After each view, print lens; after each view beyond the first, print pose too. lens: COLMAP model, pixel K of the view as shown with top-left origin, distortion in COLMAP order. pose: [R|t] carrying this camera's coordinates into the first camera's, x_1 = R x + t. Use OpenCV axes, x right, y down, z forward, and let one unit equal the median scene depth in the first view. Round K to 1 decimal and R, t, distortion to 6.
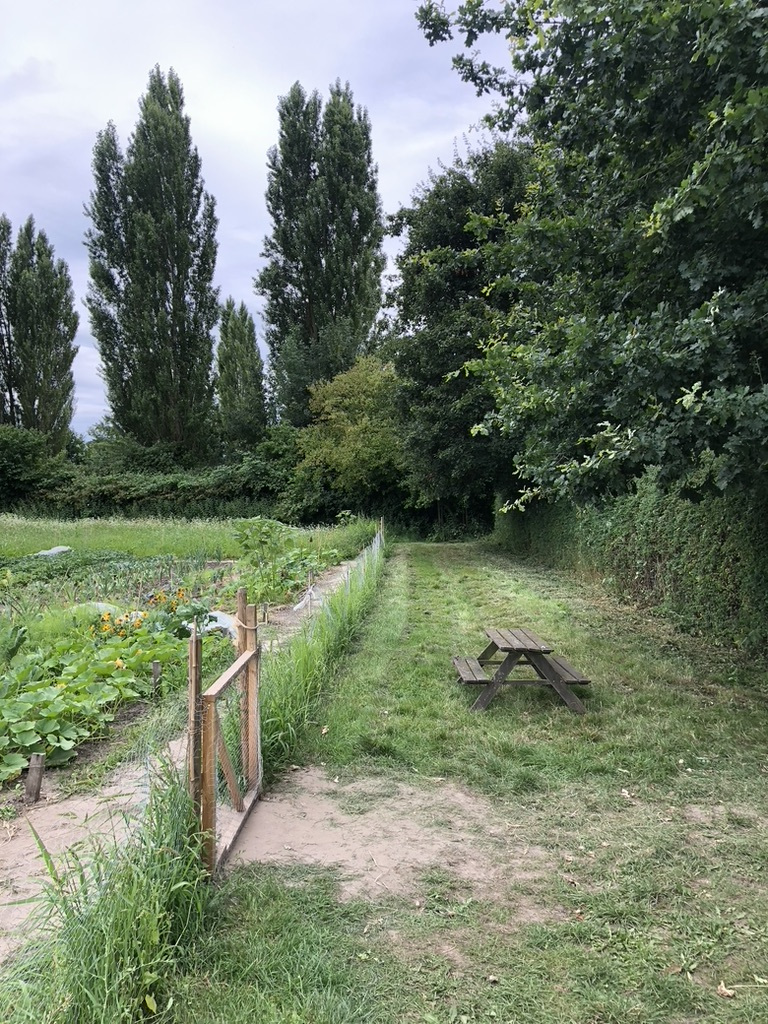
lens RADIAL K [[822.2, 0, 384.5], [0, 822.2, 512.0], [0, 0, 1]] dist [0.048925, -0.004658]
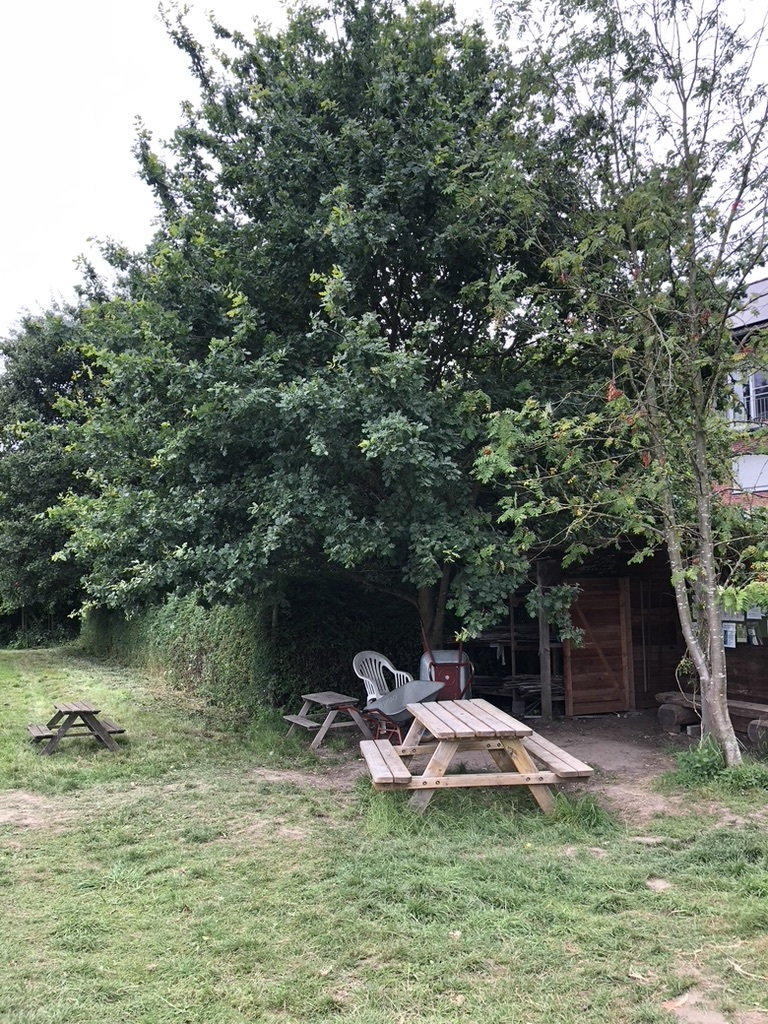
lens RADIAL K [[856.2, 0, 397.6], [0, 856.2, 500.0], [0, 0, 1]] dist [0.030529, -0.012790]
pose [[0.890428, 0.053858, 0.451926, -0.035204], [0.007918, 0.990990, -0.133701, 0.002006], [-0.455055, 0.122630, 0.881979, -0.570037]]
